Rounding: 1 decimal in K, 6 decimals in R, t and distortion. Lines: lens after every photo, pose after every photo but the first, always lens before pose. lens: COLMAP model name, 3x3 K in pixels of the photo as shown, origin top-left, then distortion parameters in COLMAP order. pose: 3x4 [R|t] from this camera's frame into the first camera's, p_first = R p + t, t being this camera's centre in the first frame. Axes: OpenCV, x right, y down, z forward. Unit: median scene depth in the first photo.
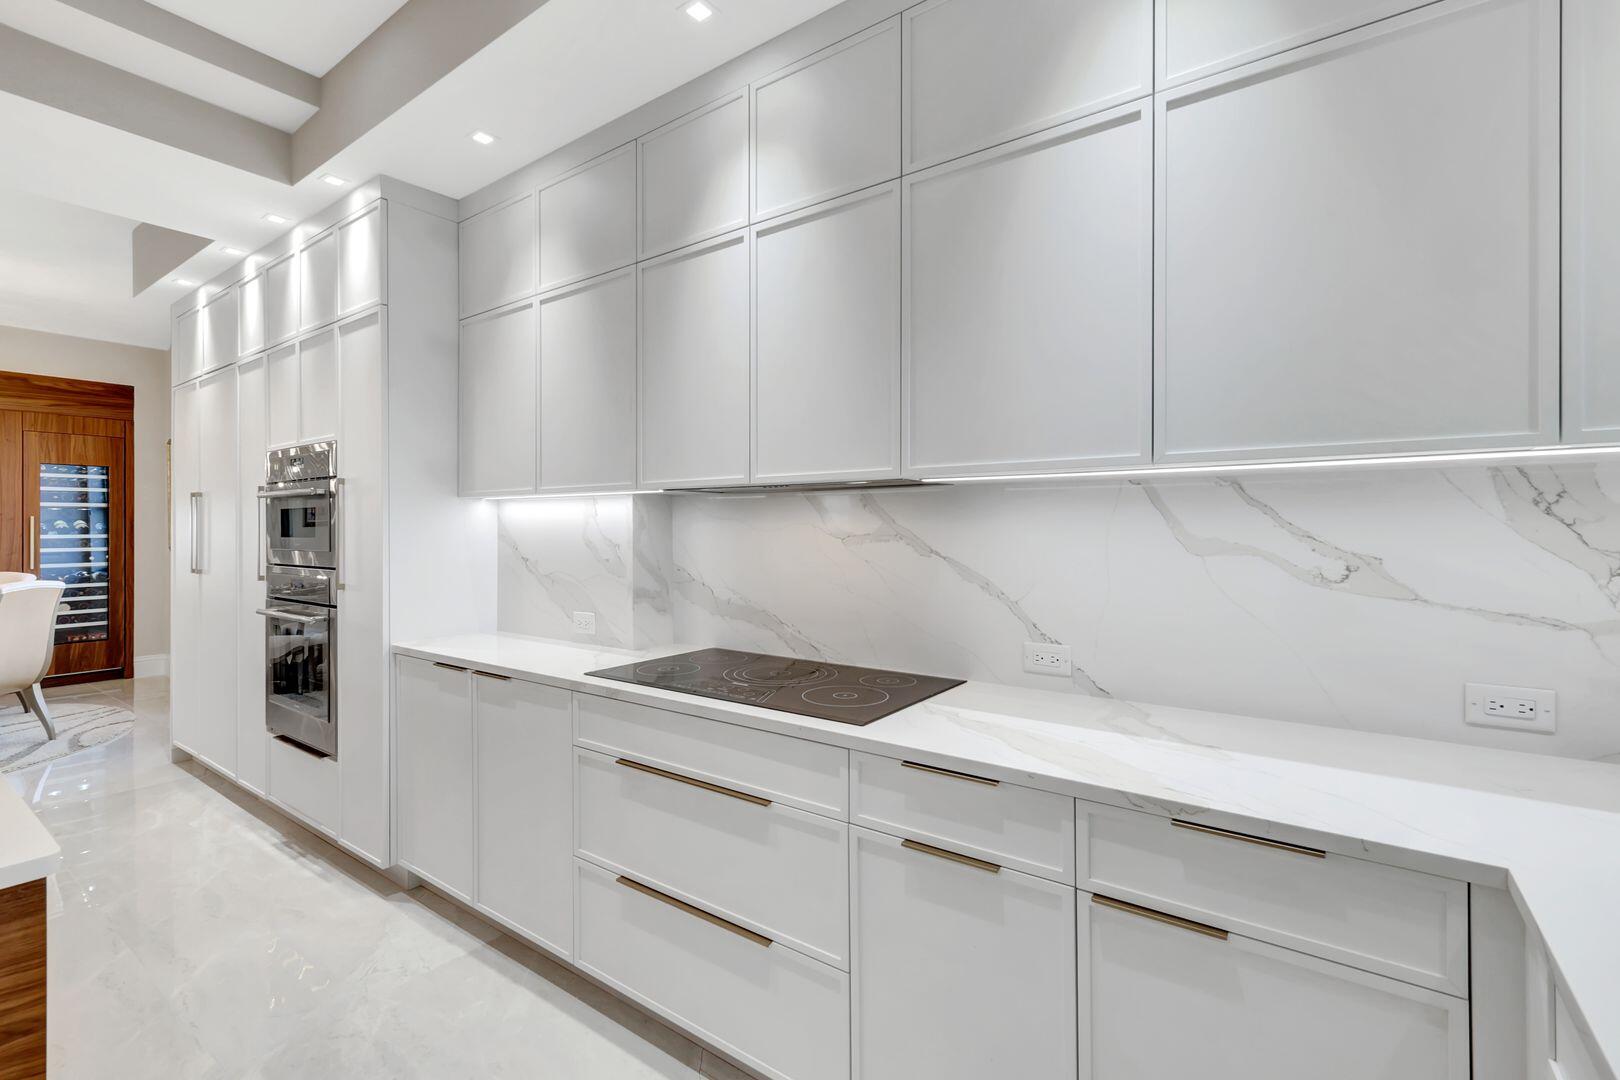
lens RADIAL K [[723.8, 0, 810.4], [0, 723.8, 525.0], [0, 0, 1]] dist [0.000142, 0.000176]
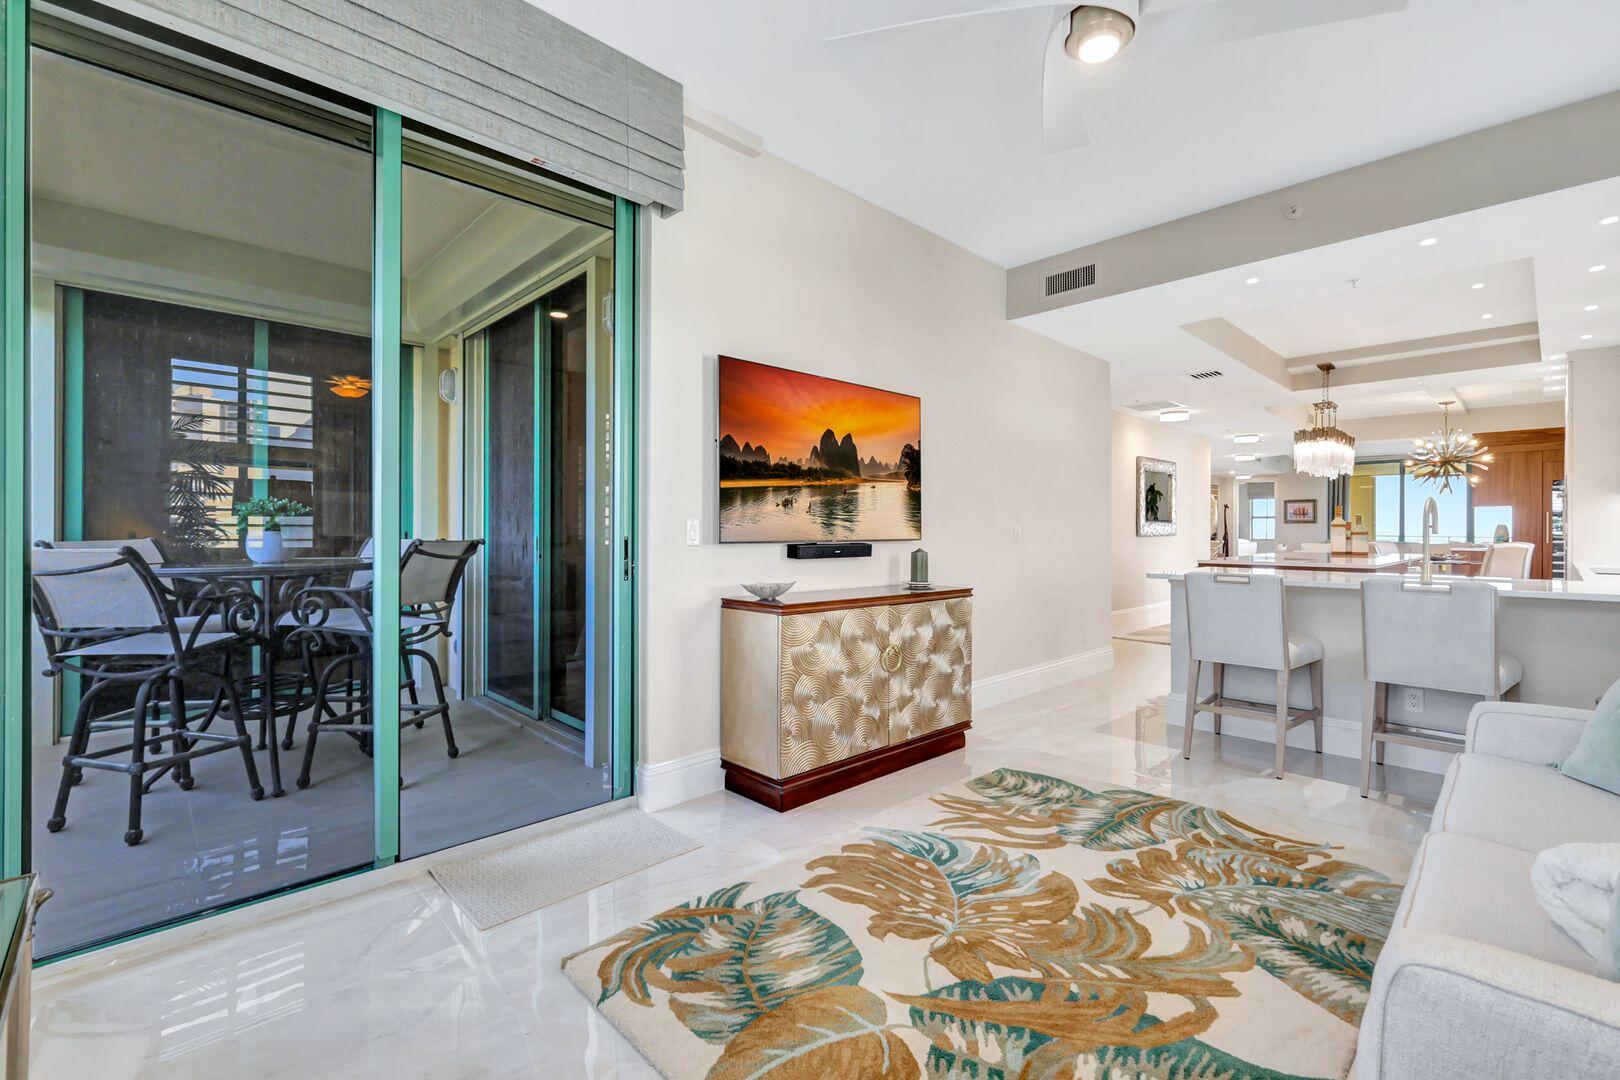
lens RADIAL K [[708.4, 0, 807.8], [0, 708.4, 534.2], [0, 0, 1]] dist [0.006039, 0.000111]
pose [[-0.181966, 0.007116, -0.983279, 1.903829], [0.001849, 0.999975, 0.006895, 0.055440], [0.983303, -0.000563, -0.181974, -0.858826]]
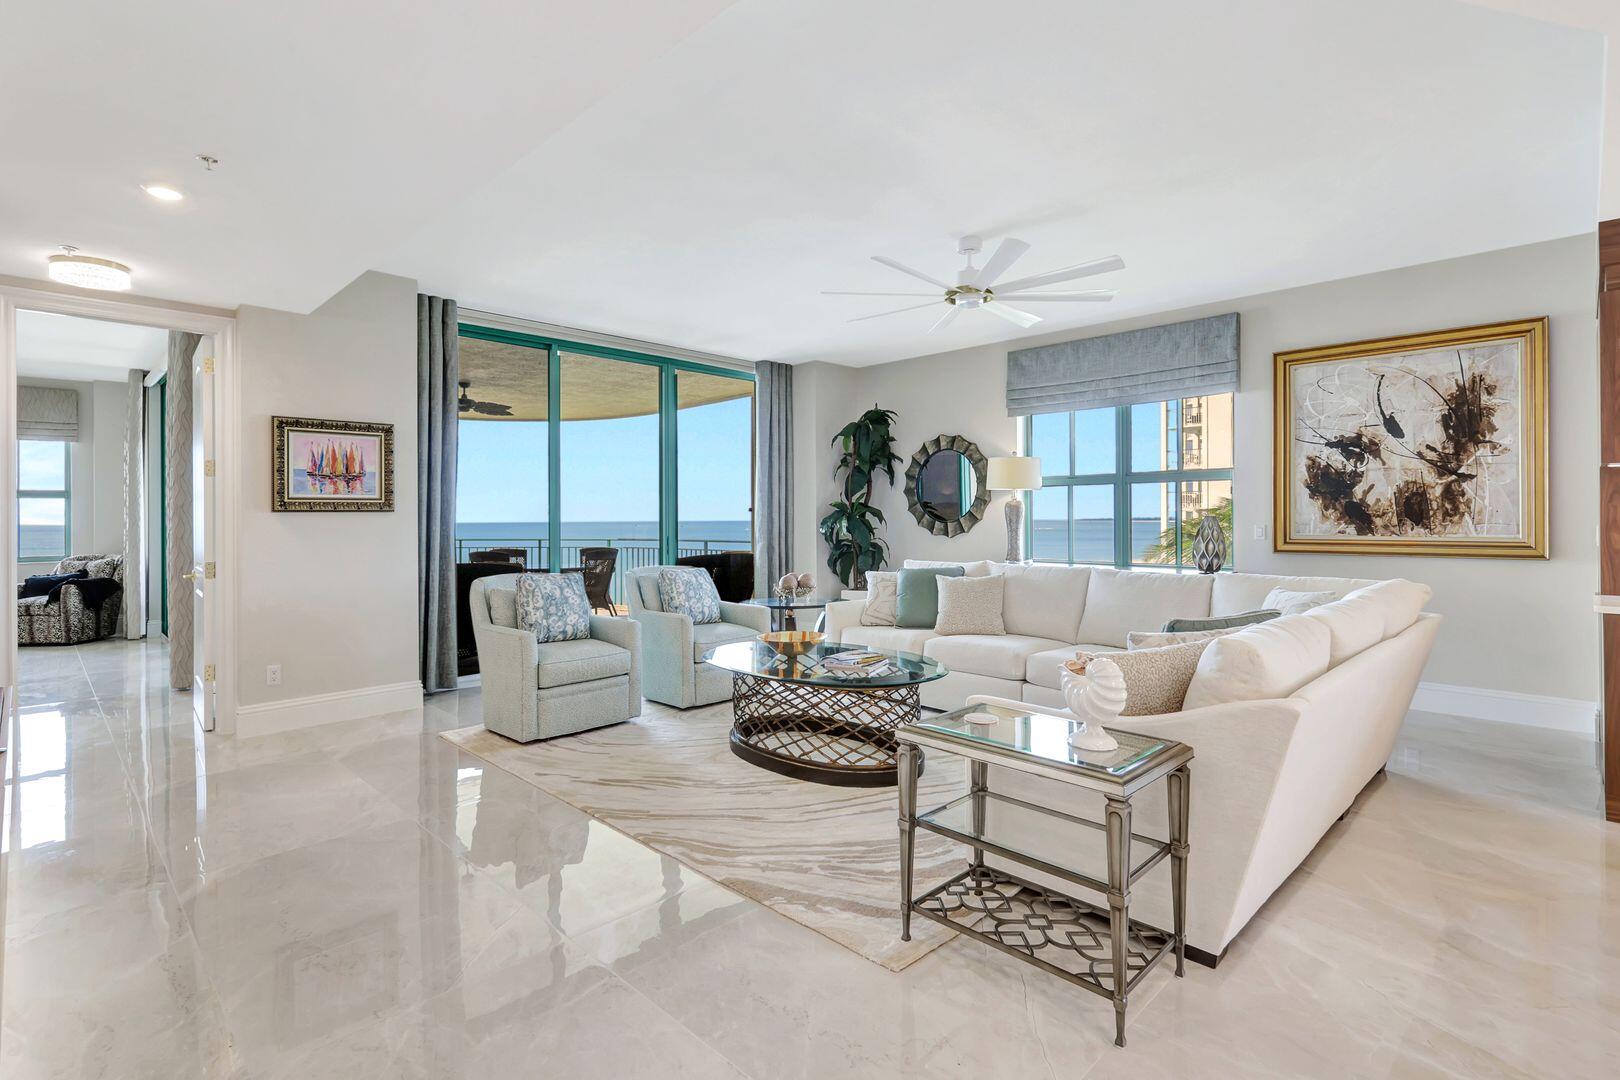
lens RADIAL K [[778.2, 0, 809.2], [0, 778.2, 511.8], [0, 0, 1]] dist [0.005669, 0.000695]
pose [[0.988558, -0.004205, -0.150785, -3.935641], [0.003550, 0.999983, -0.004610, 0.022403], [0.150802, 0.004022, 0.988556, 0.715606]]
